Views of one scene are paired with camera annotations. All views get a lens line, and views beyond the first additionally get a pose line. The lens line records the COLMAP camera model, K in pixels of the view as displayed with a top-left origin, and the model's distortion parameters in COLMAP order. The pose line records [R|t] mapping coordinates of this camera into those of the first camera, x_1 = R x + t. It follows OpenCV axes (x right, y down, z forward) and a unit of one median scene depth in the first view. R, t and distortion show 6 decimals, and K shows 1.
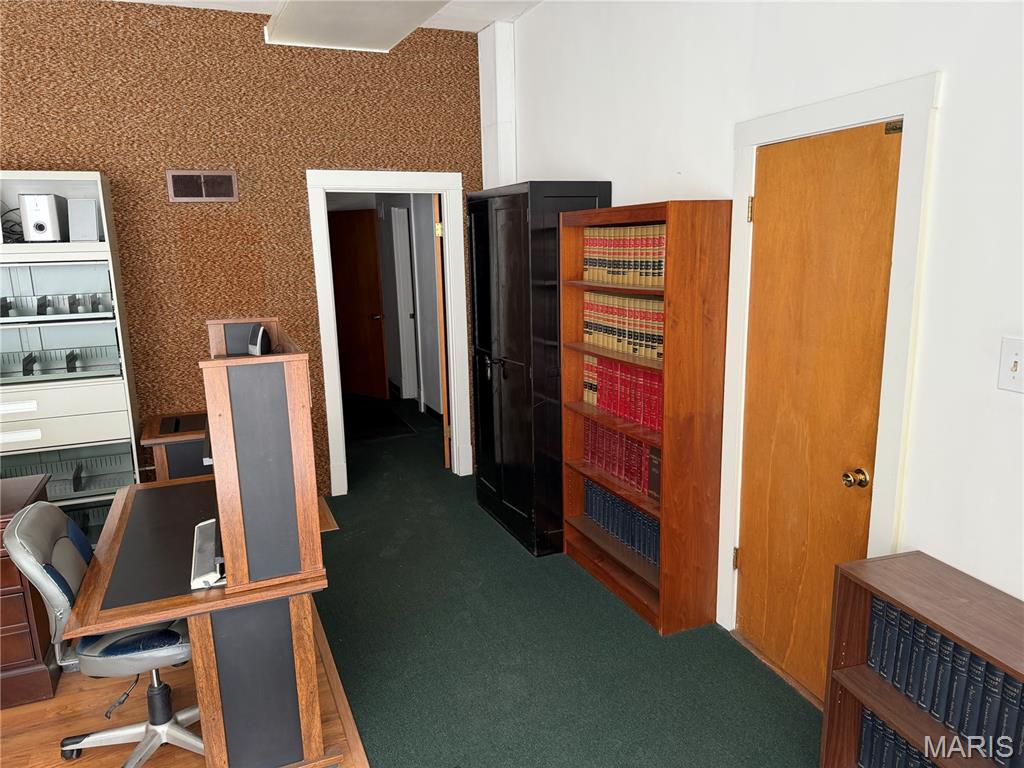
lens RADIAL K [[695.1, 0, 512.0], [0, 695.1, 384.0], [0, 0, 1]] dist [0.130508, -0.195454]
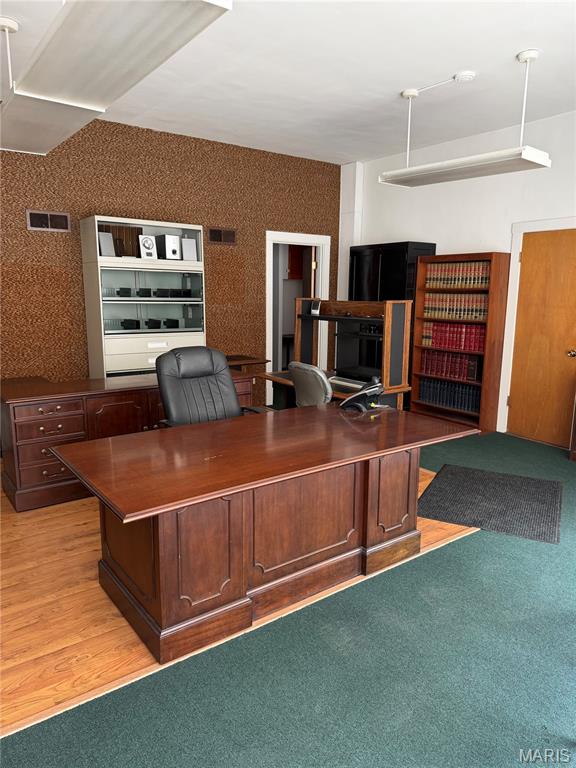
lens RADIAL K [[521.4, 0, 288.0], [0, 521.4, 384.0], [0, 0, 1]] dist [0.130508, -0.195454]
pose [[0.968147, -0.011538, 0.250117, -0.745009], [0.017998, 0.999560, -0.023557, 0.187137], [-0.249735, 0.027308, 0.967929, -0.492842]]
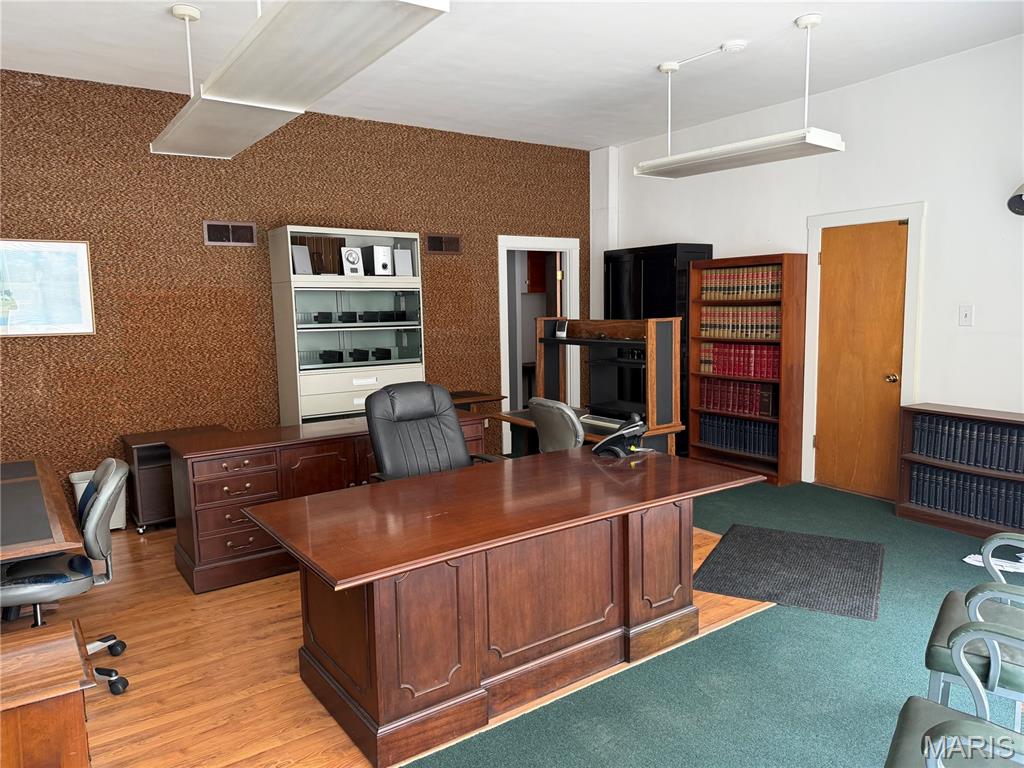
lens RADIAL K [[695.1, 0, 512.0], [0, 695.1, 384.0], [0, 0, 1]] dist [0.130508, -0.195454]
pose [[0.975015, -0.021624, 0.221084, -0.754846], [0.041953, 0.995266, -0.087671, 0.193665], [-0.218142, 0.094756, 0.971306, -0.571499]]
